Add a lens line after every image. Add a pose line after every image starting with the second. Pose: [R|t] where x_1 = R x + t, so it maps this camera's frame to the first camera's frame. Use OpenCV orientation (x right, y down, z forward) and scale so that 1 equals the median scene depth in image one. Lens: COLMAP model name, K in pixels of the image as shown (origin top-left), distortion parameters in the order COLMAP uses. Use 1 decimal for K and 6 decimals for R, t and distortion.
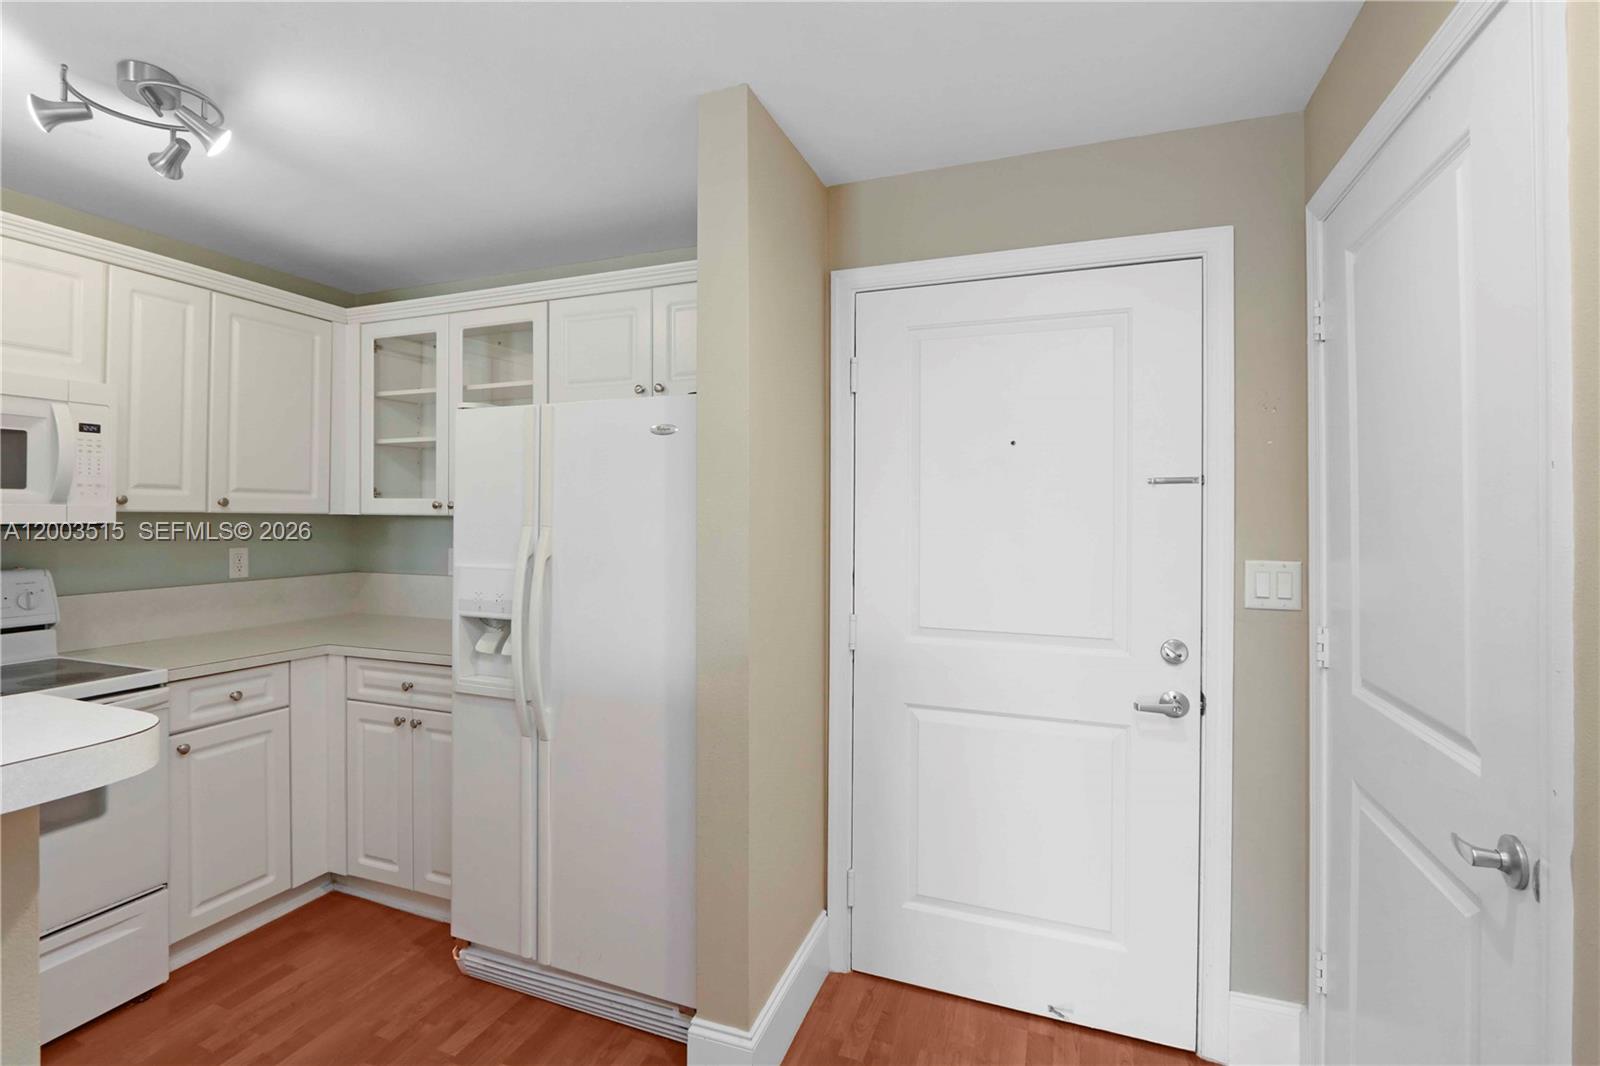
lens RADIAL K [[767.3, 0, 761.6], [0, 767.3, 515.8], [0, 0, 1]] dist [-0.014409, -0.000025]
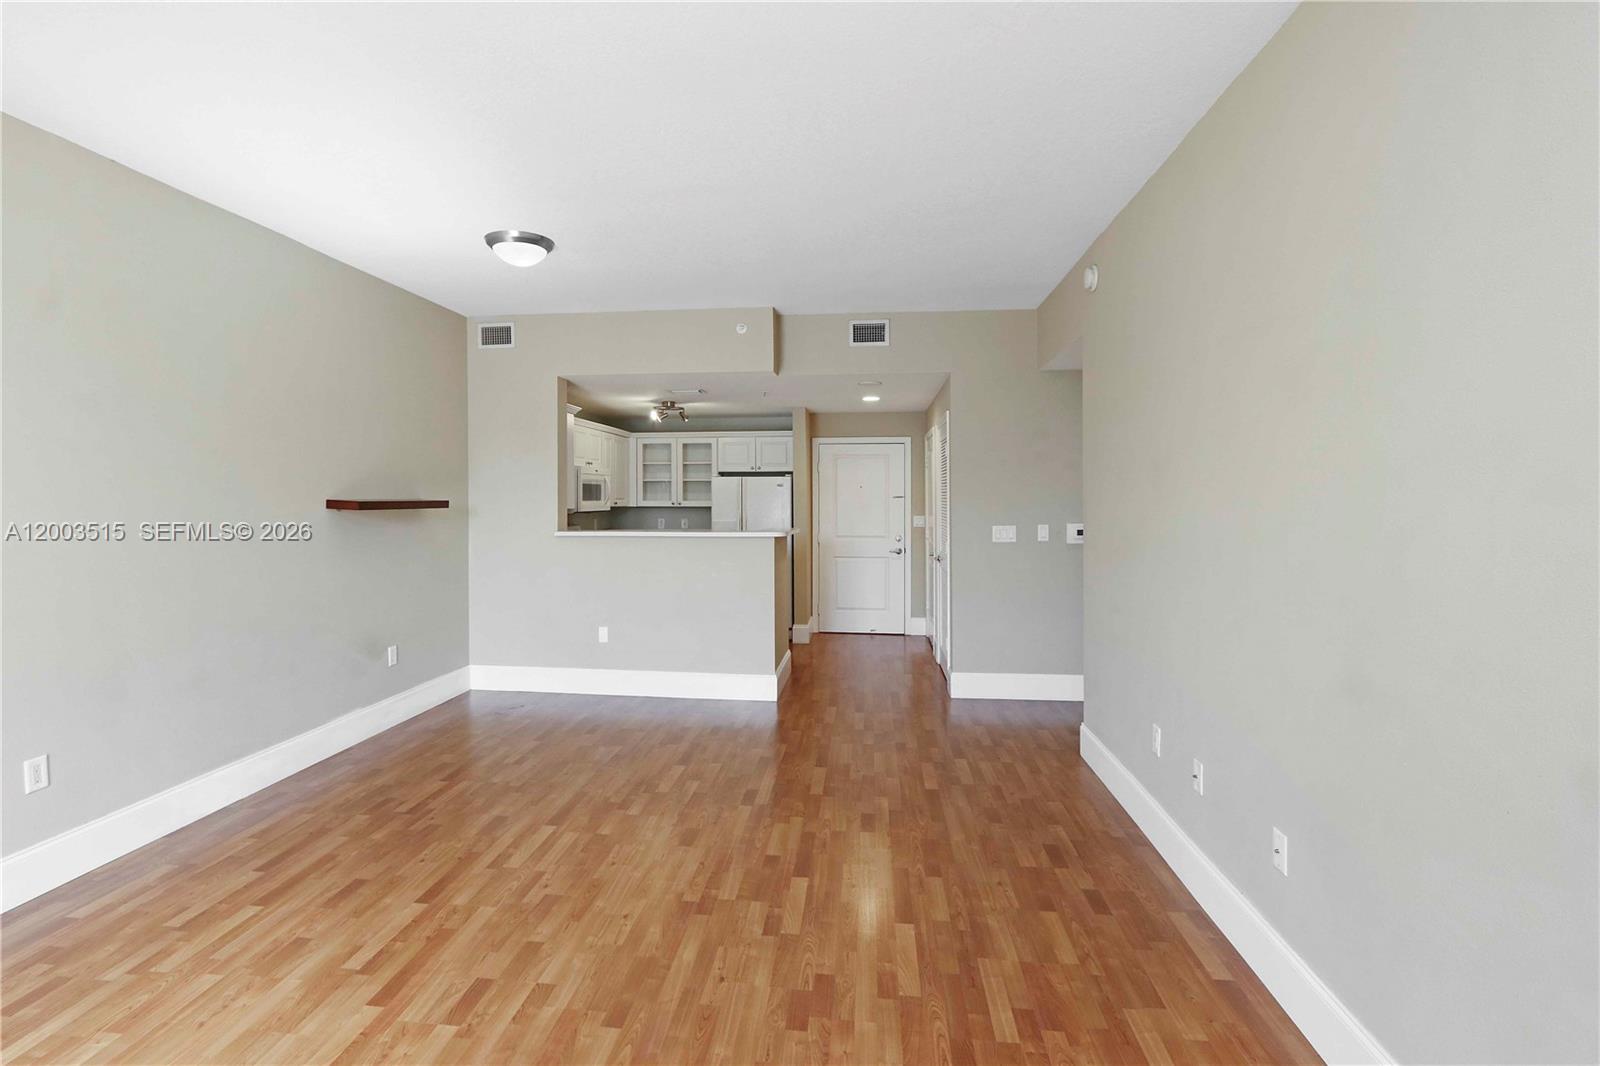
lens RADIAL K [[759.3, 0, 775.6], [0, 759.3, 529.6], [0, 0, 1]] dist [-0.010583, -0.000187]
pose [[0.965175, -0.016856, 0.261062, -1.036923], [0.006320, 0.999133, 0.041146, -0.038206], [-0.261529, -0.038063, 0.964445, -2.461476]]
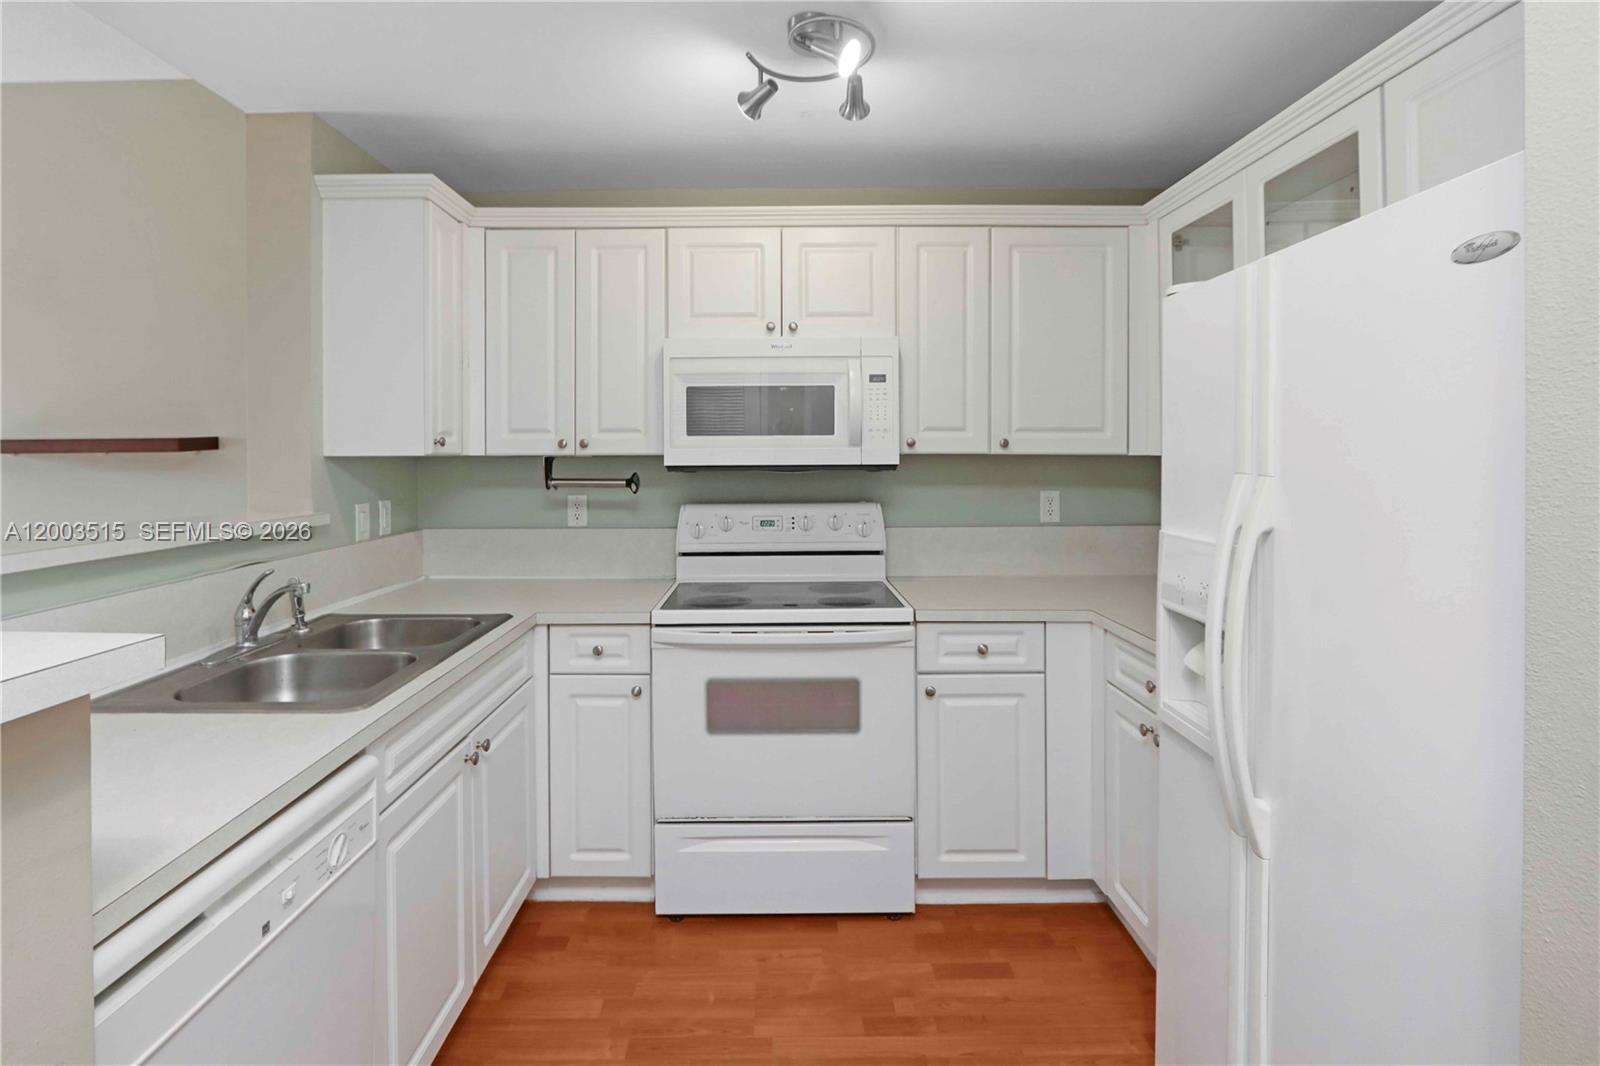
lens RADIAL K [[763.3, 0, 781.3], [0, 763.3, 460.5], [0, 0, 1]] dist [-0.018765, 0.000404]
pose [[0.377560, 0.002181, -0.925983, 0.092211], [0.002746, 0.999990, 0.003475, -0.000012], [0.925981, -0.003855, 0.377550, 0.441299]]
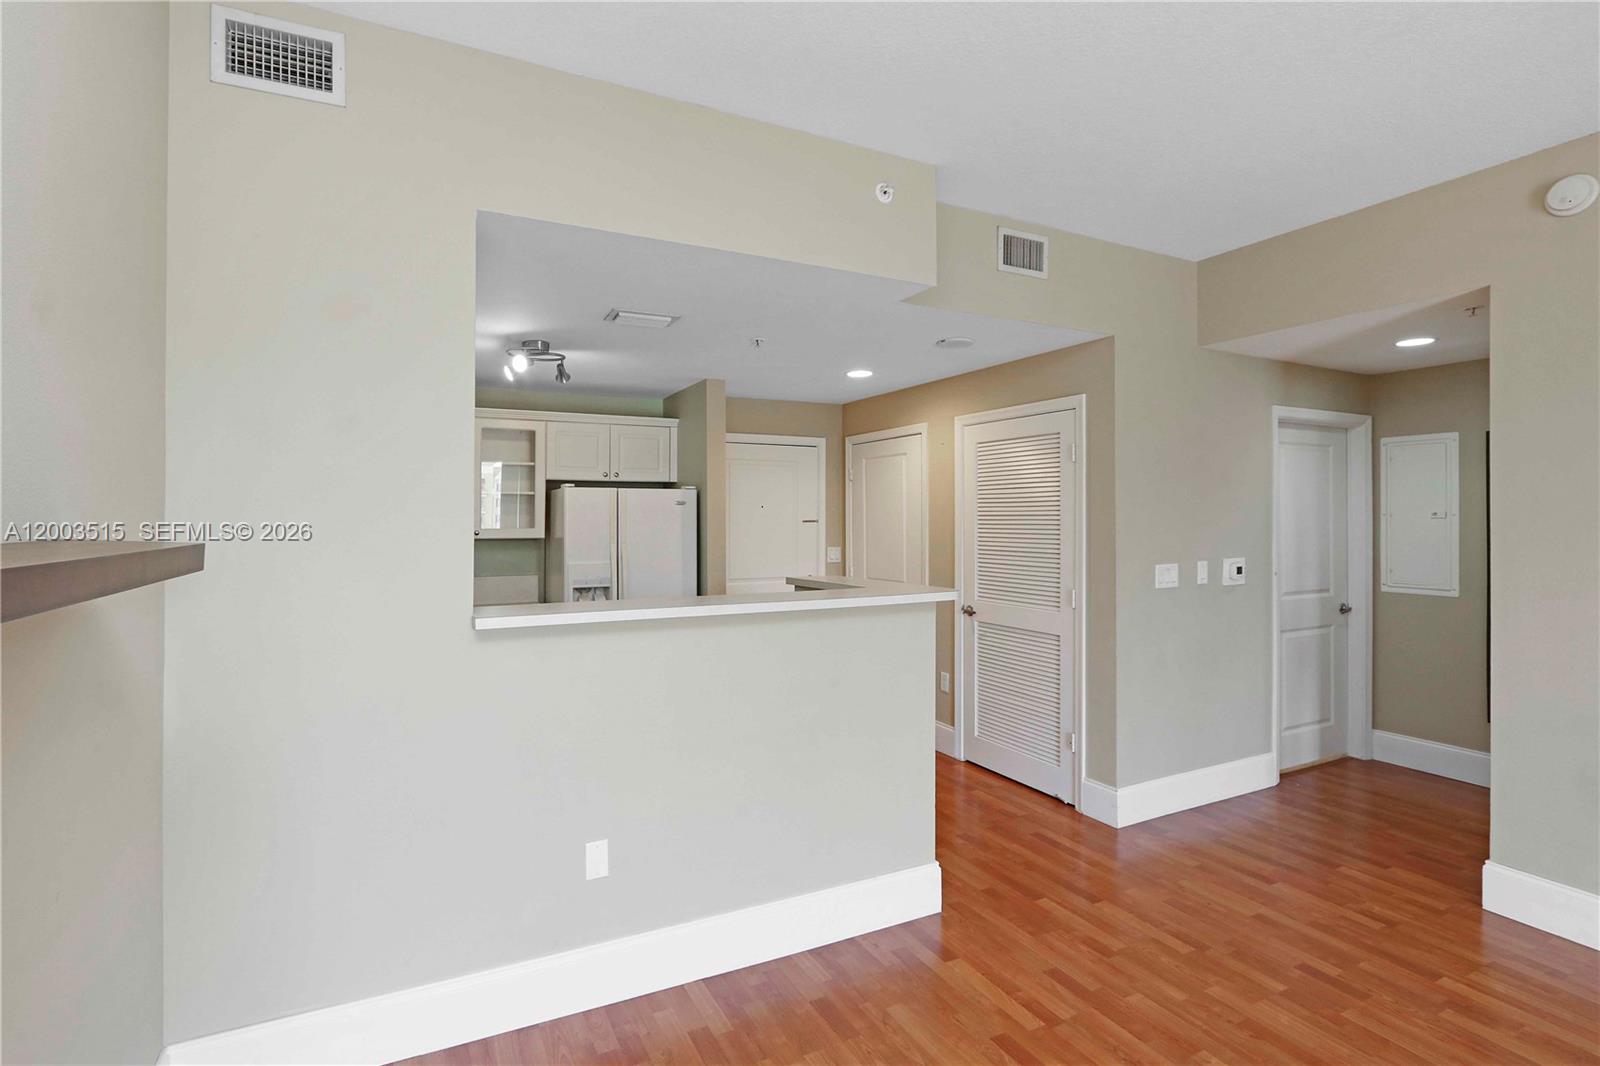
lens RADIAL K [[759.3, 0, 775.6], [0, 759.3, 529.6], [0, 0, 1]] dist [-0.010583, -0.000187]
pose [[0.663139, -0.017065, 0.748301, -1.545811], [0.006118, 0.999830, 0.017379, -0.057914], [-0.748471, -0.006947, 0.663131, -0.749970]]
